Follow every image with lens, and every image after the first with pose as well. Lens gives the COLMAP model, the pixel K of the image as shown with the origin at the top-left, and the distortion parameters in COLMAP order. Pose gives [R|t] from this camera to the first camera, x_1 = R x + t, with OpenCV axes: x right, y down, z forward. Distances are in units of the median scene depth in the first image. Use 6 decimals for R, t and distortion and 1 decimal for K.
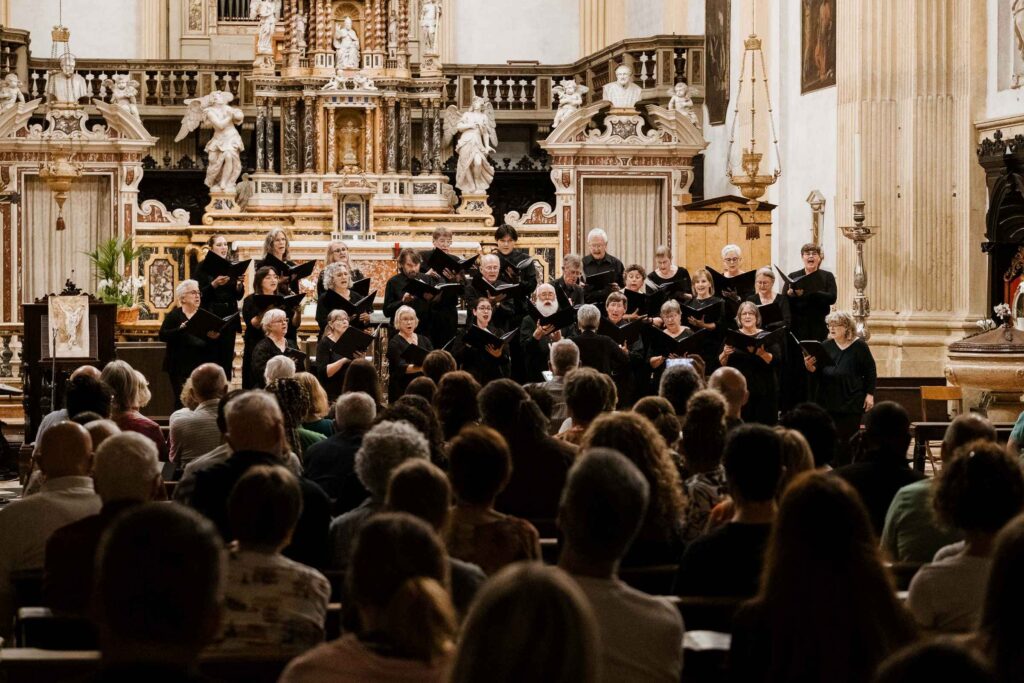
lens RADIAL K [[2694.0, 0, 512.0], [0, 2694.0, 341.5], [0, 0, 1]] dist [-0.017300, -0.084117]
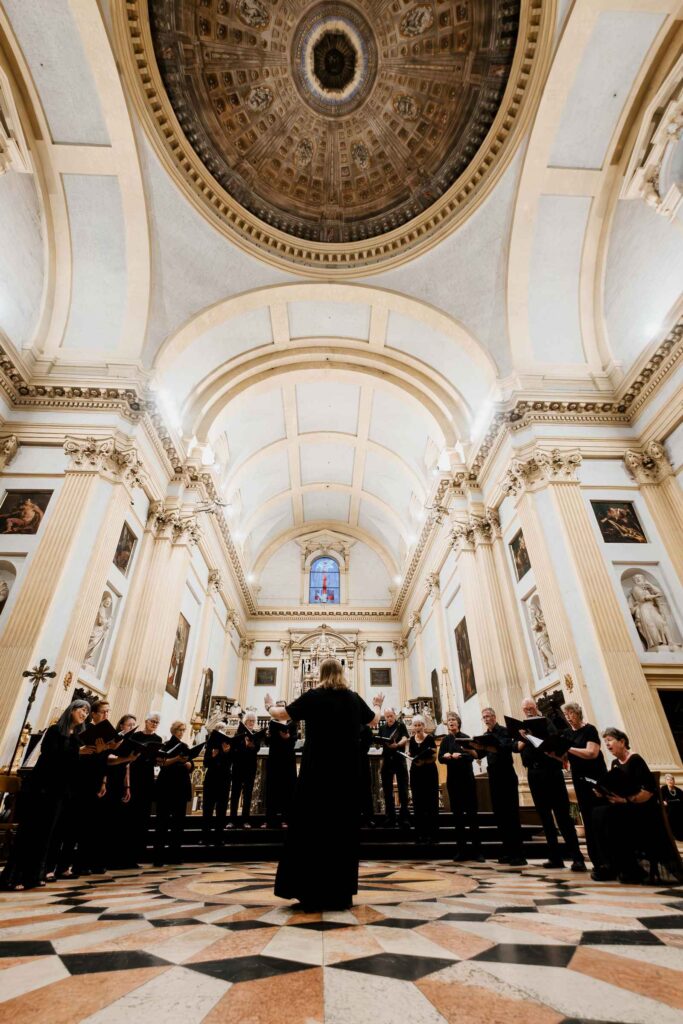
lens RADIAL K [[472.8, 0, 341.5], [0, 472.8, 512.0], [0, 0, 1]] dist [0.000002, -0.000003]
pose [[0.992455, -0.070622, -0.100227, 0.039737], [0.003293, 0.832510, -0.554001, 0.022760], [0.122565, 0.549491, 0.826461, 0.438696]]
